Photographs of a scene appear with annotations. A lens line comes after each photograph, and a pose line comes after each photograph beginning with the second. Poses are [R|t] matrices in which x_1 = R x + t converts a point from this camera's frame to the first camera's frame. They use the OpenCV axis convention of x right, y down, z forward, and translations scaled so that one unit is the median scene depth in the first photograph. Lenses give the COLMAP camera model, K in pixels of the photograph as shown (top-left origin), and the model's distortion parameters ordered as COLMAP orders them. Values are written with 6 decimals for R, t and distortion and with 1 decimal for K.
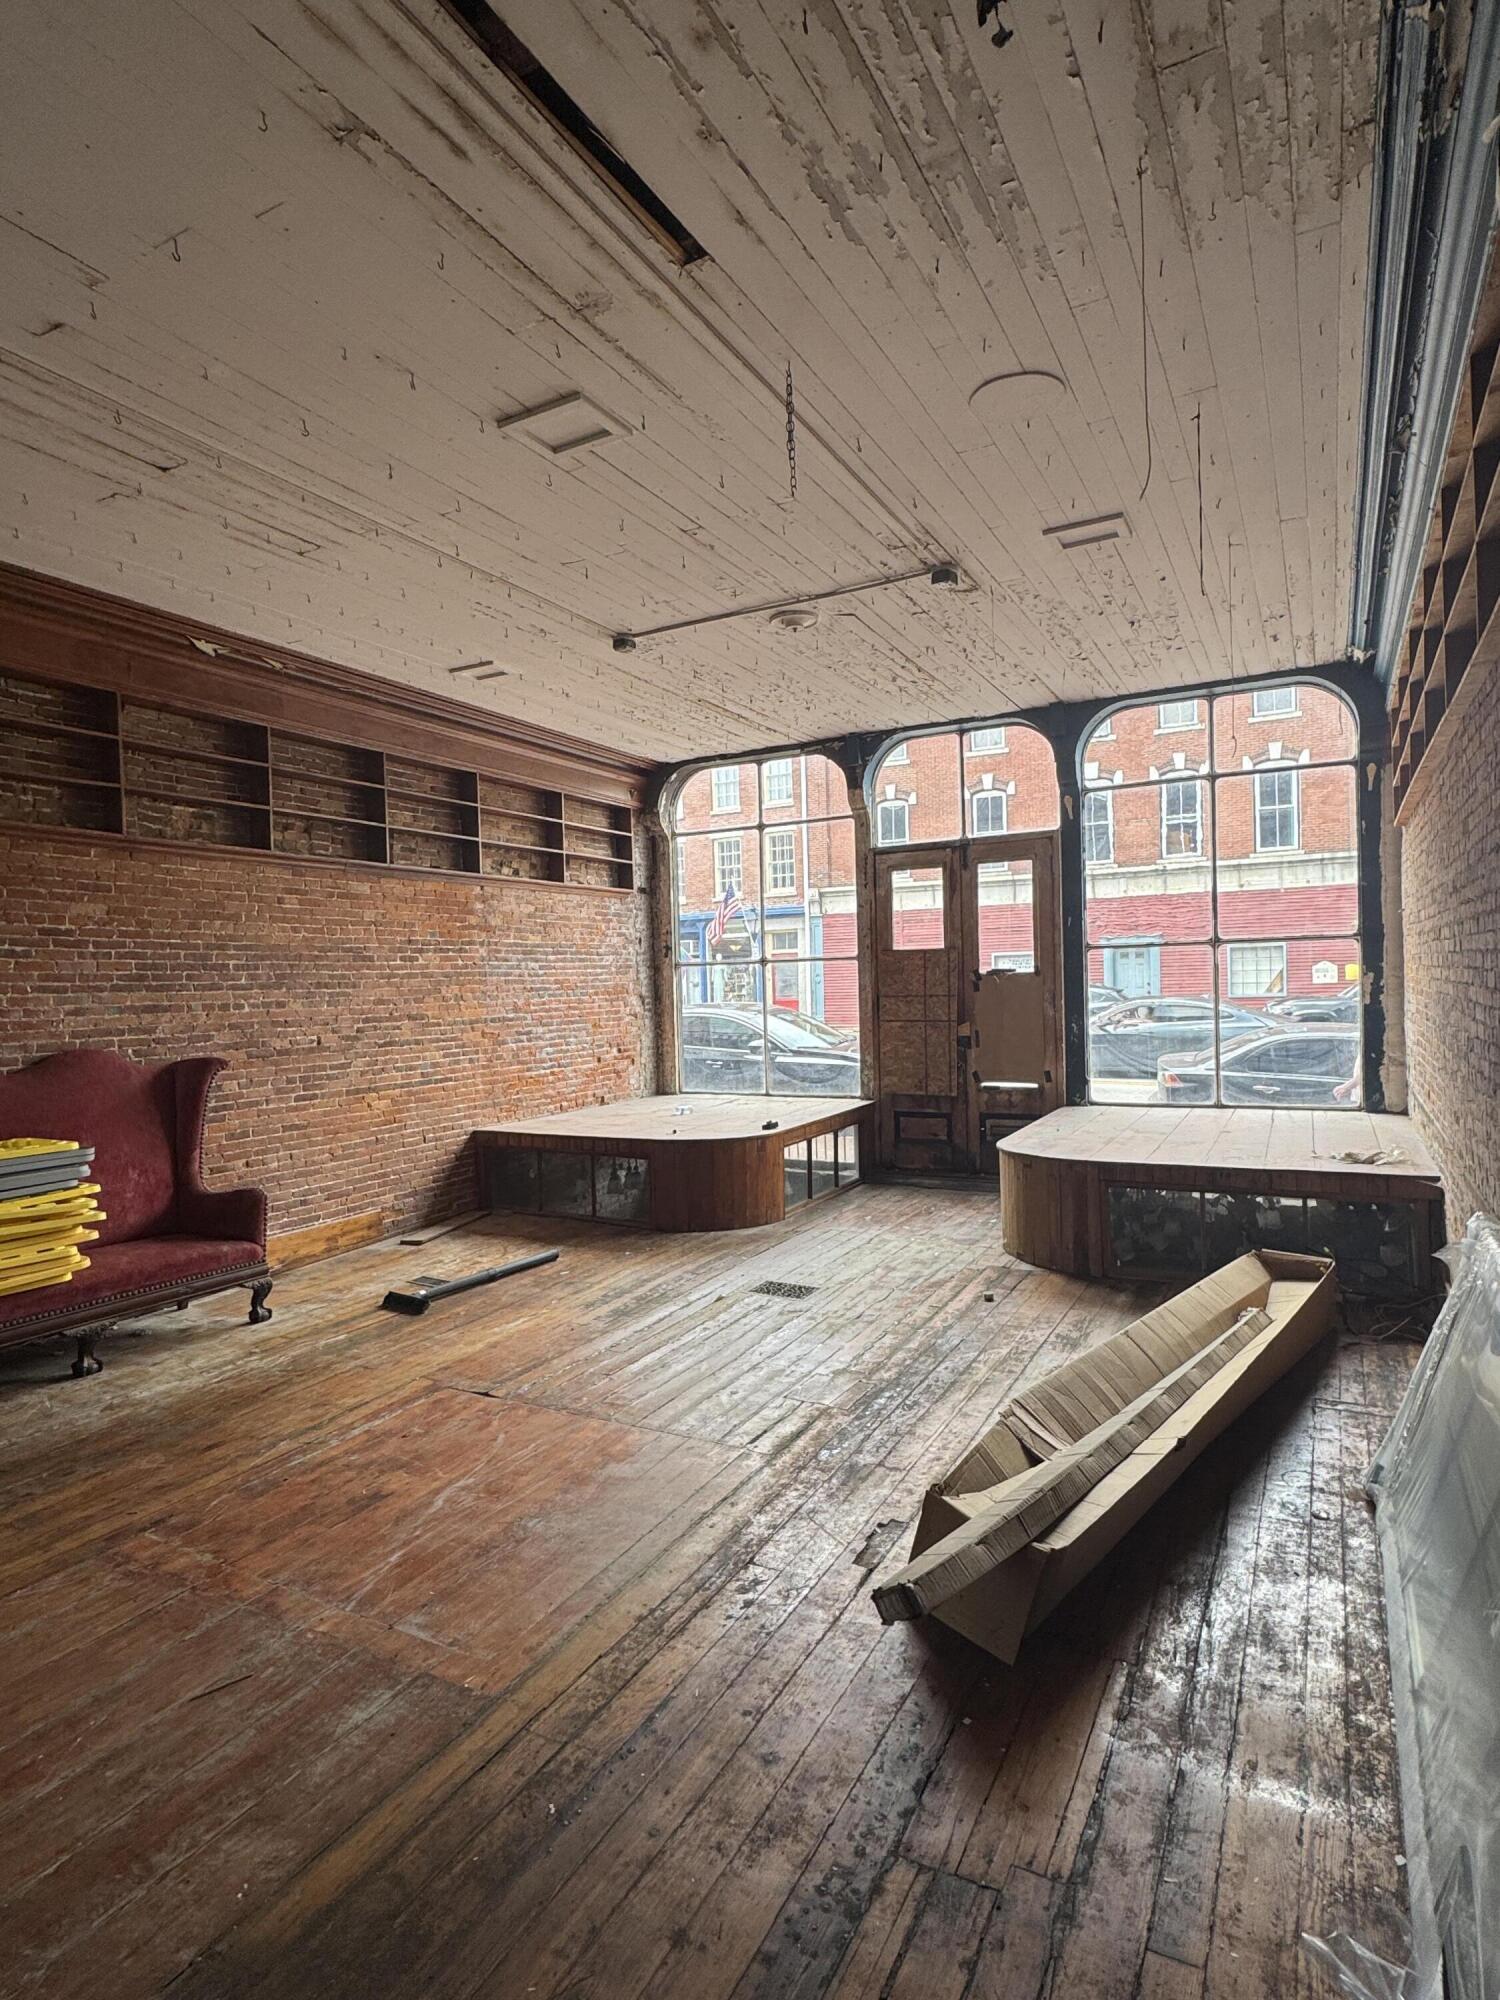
lens RADIAL K [[1073.2, 0, 745.9], [0, 1073.2, 1000.0], [0, 0, 1]] dist [-0.004173, 0.000188]
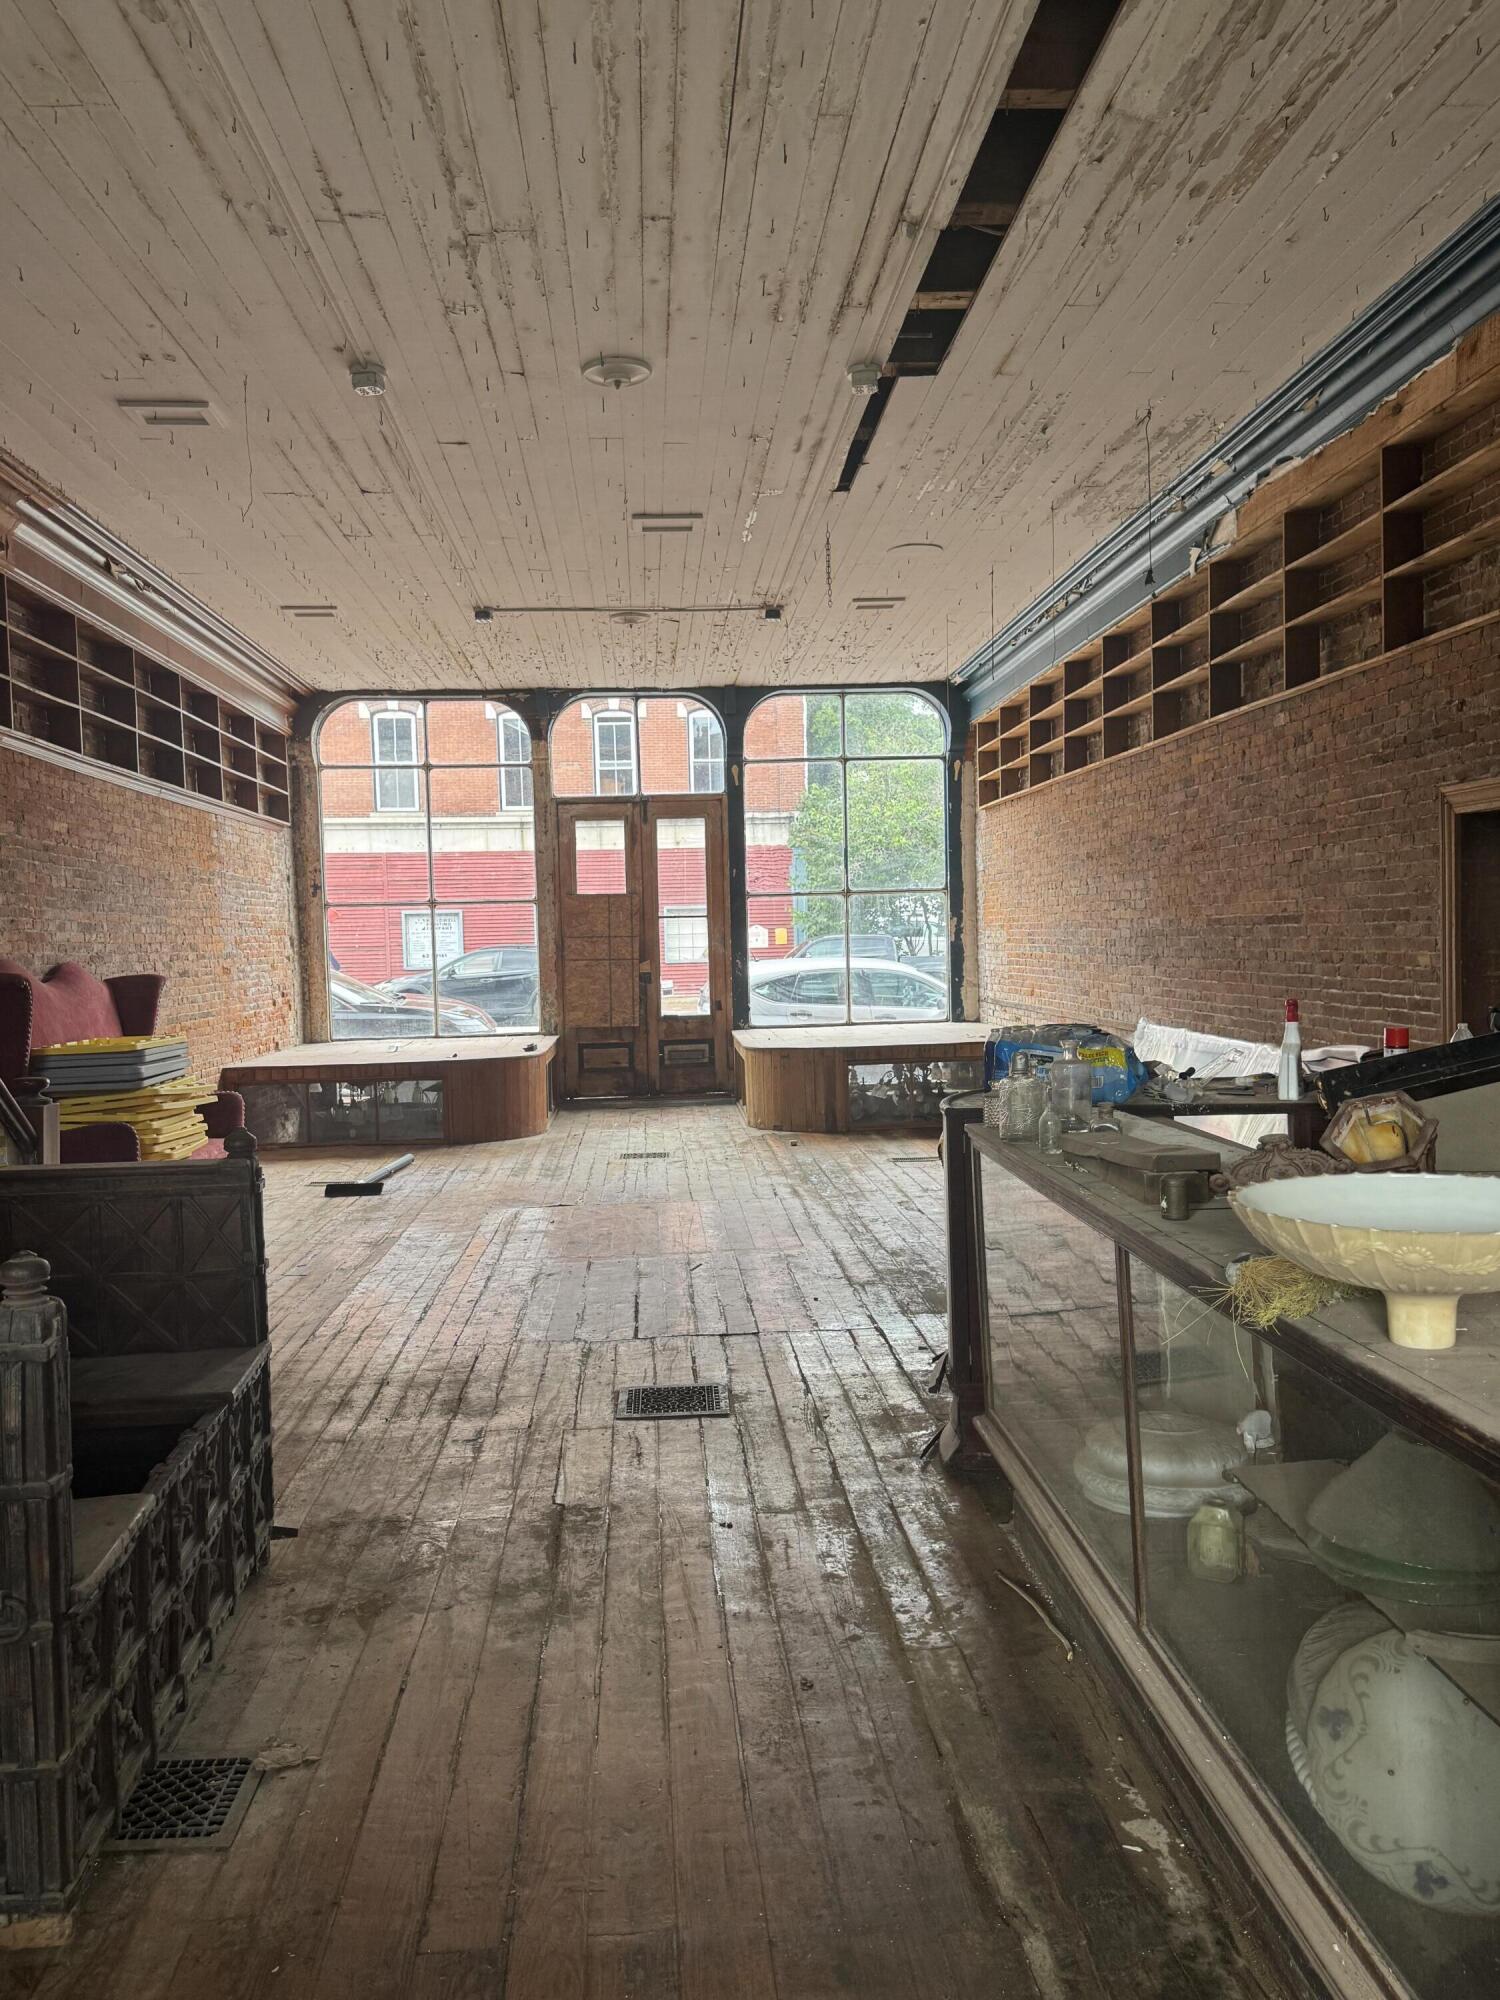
lens RADIAL K [[1490.5, 0, 742.7], [0, 1490.5, 1007.7], [0, 0, 1]] dist [0.083944, -0.000112]
pose [[0.844347, -0.016851, 0.535531, -0.542863], [0.009008, 0.999810, 0.017259, 0.044350], [-0.535720, -0.009749, 0.844339, -0.366631]]
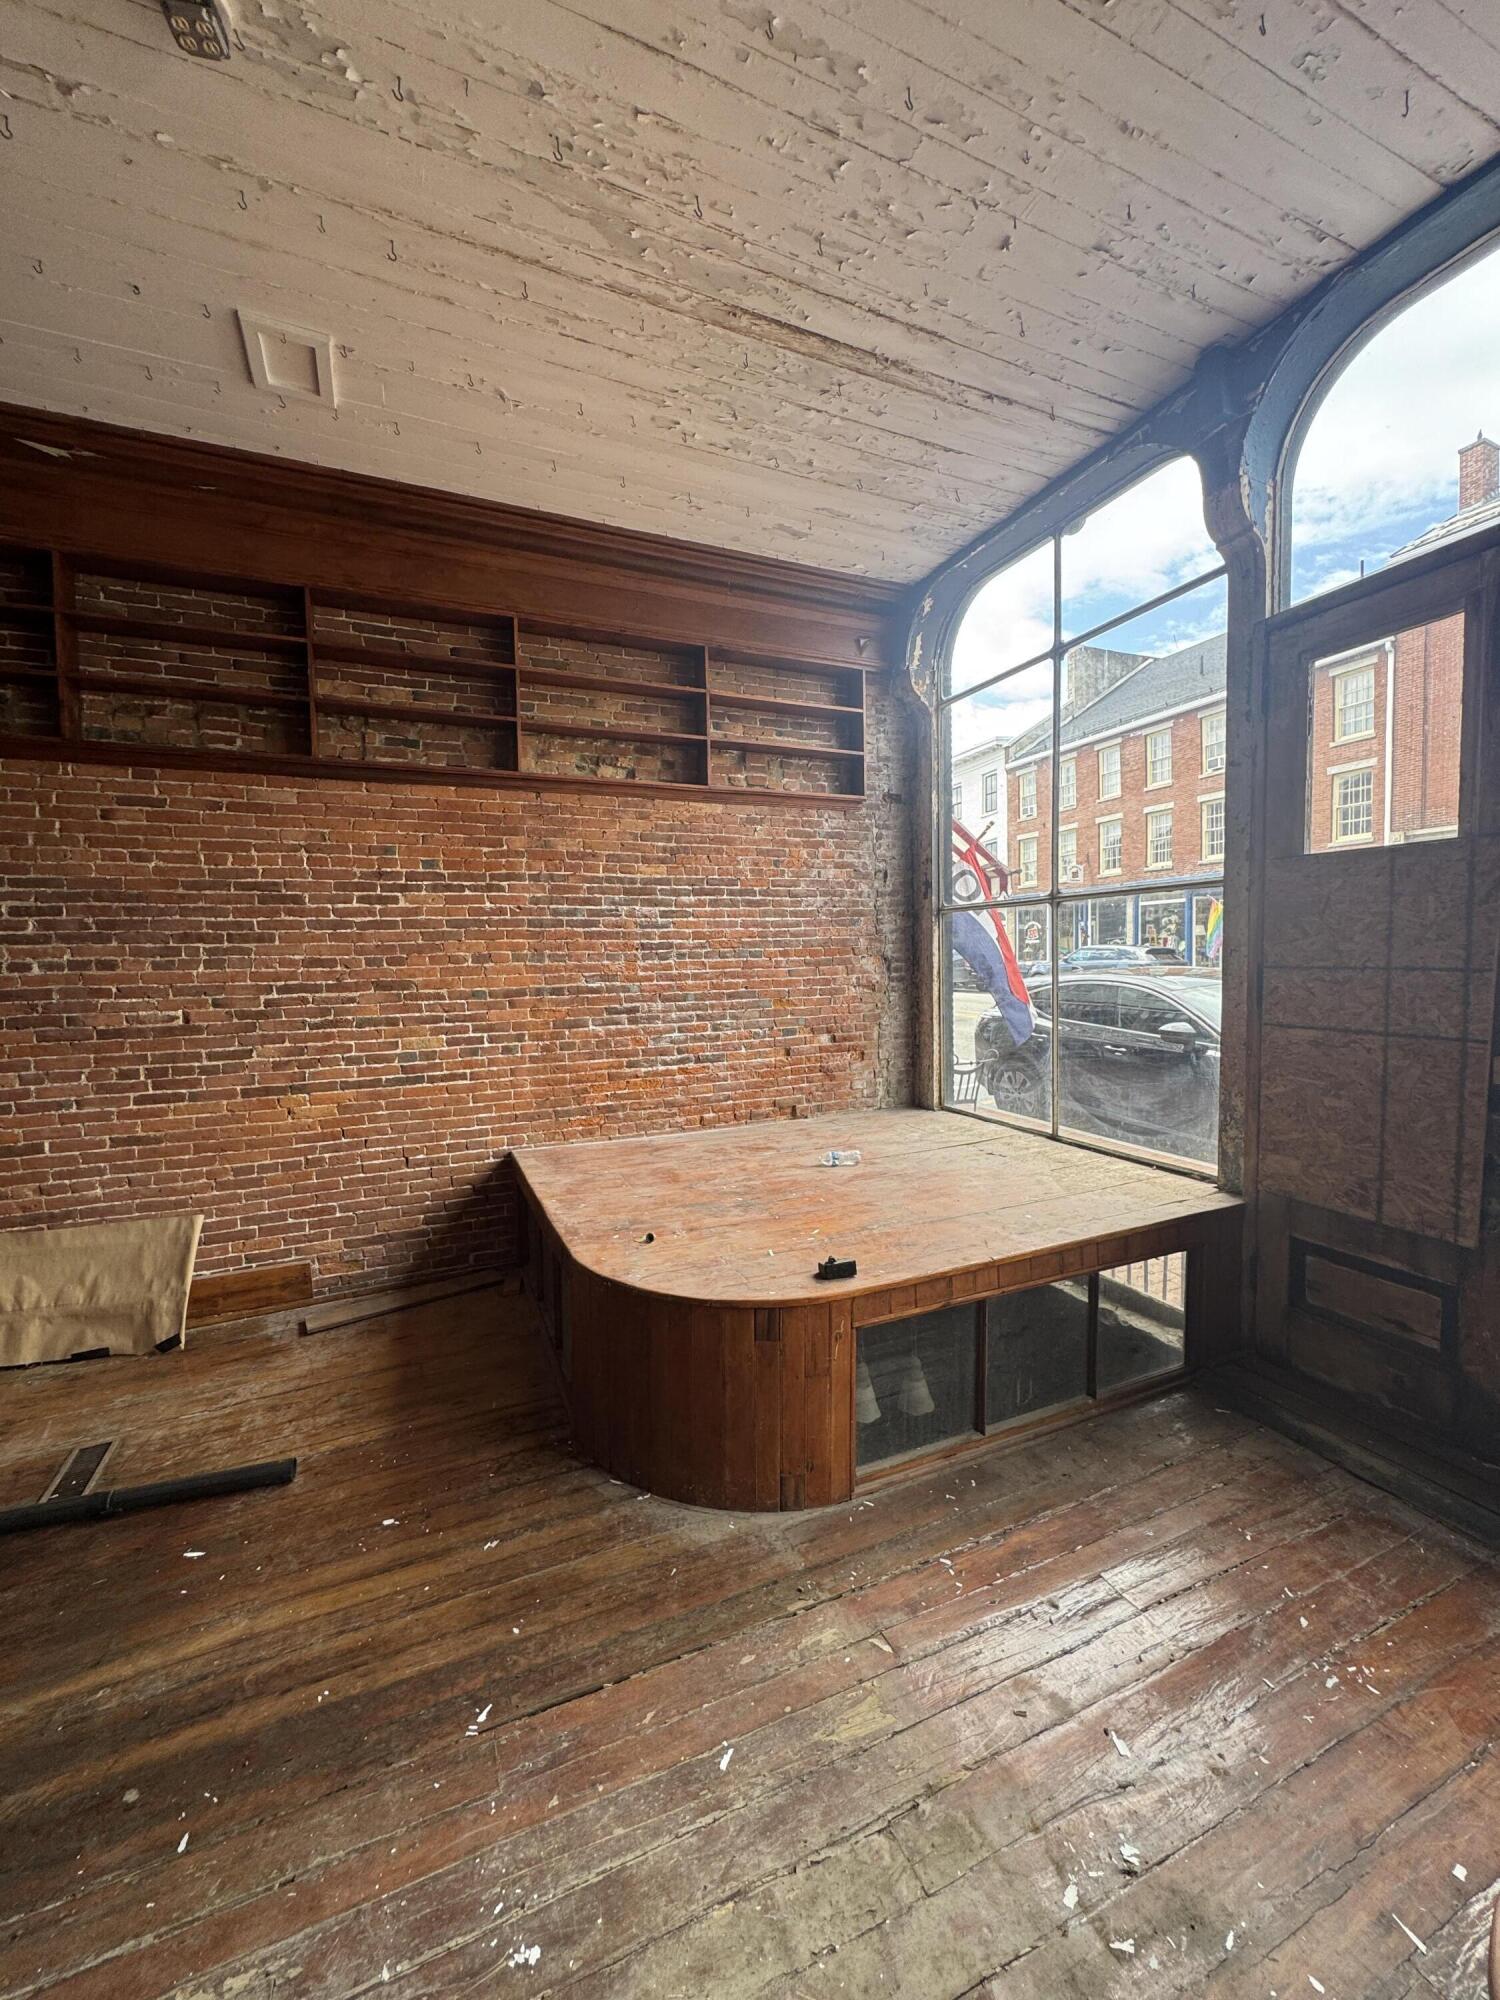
lens RADIAL K [[798.6, 0, 749.9], [0, 798.6, 998.3], [0, 0, 1]] dist [-0.004964, 0.001231]
pose [[0.792536, 0.044371, -0.608208, 0.161634], [-0.012217, 0.998305, 0.056911, -0.006636], [0.609702, -0.037674, 0.791735, 0.643193]]
